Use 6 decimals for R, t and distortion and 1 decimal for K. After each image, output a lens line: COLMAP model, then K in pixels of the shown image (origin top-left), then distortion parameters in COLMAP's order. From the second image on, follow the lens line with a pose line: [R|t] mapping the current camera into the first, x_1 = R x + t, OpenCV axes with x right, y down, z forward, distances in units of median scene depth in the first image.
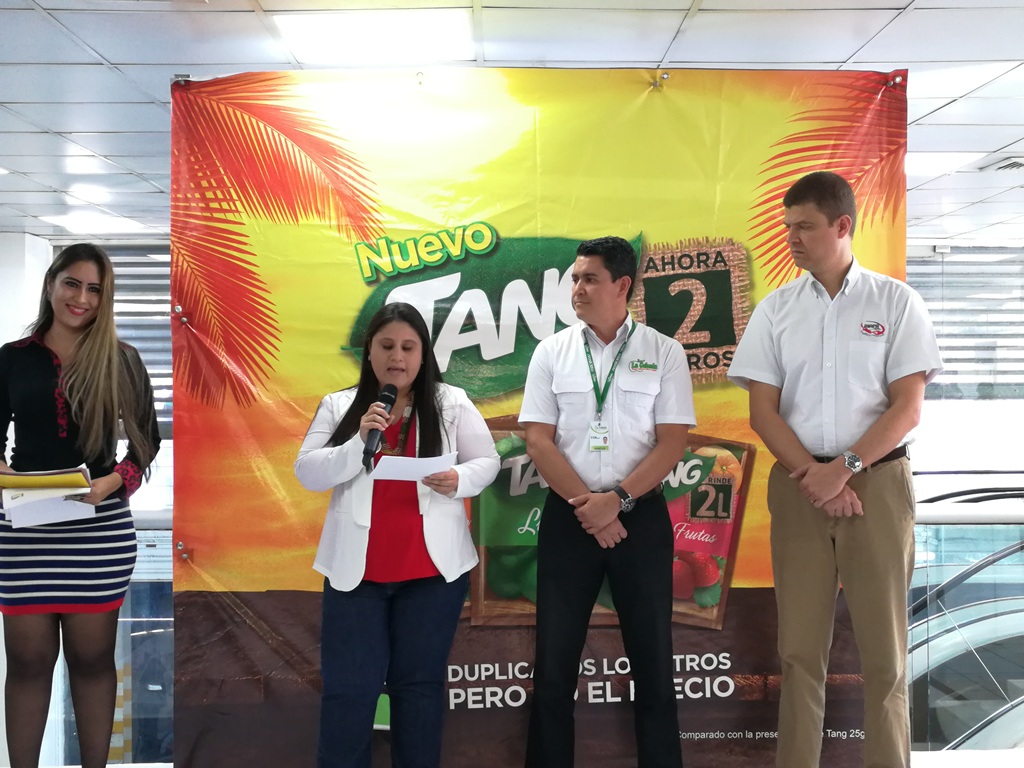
lens RADIAL K [[1218.9, 0, 483.8], [0, 1218.9, 404.1], [0, 0, 1]] dist [0.013752, 0.000000]
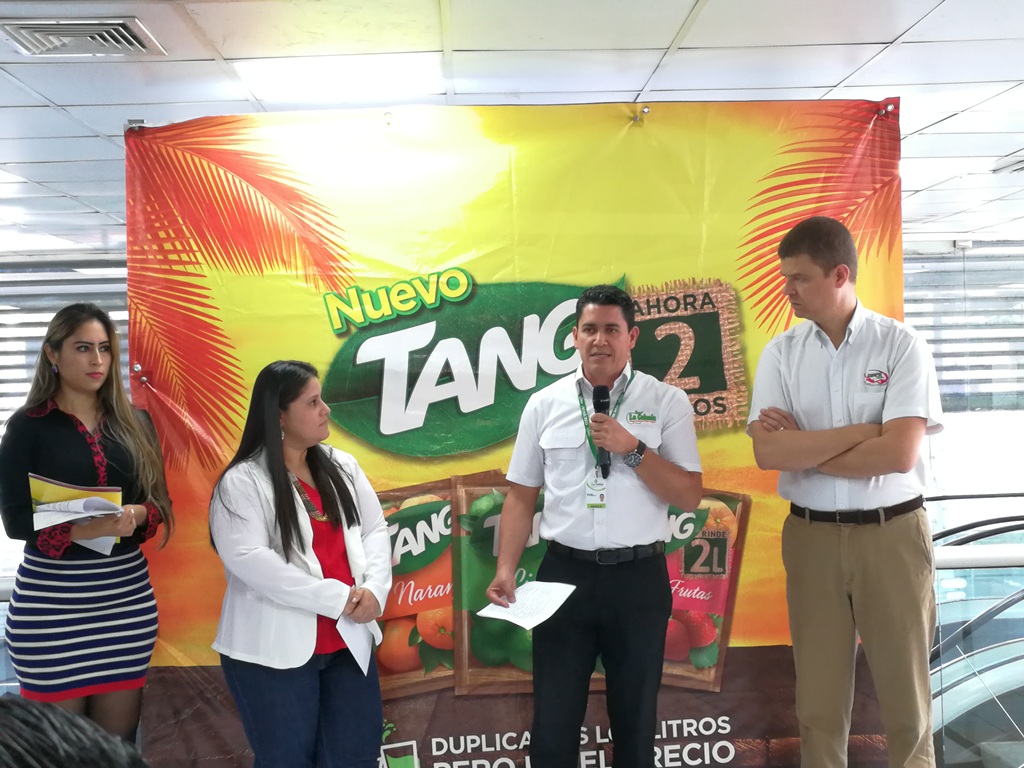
lens RADIAL K [[1537.4, 0, 509.7], [0, 1537.4, 383.5], [0, 0, 1]] dist [0.035157, 0.000000]
pose [[0.999436, -0.024001, 0.023491, 0.009299], [0.024396, 0.999563, -0.016675, -0.038419], [-0.023081, 0.017239, 0.999585, -0.195886]]
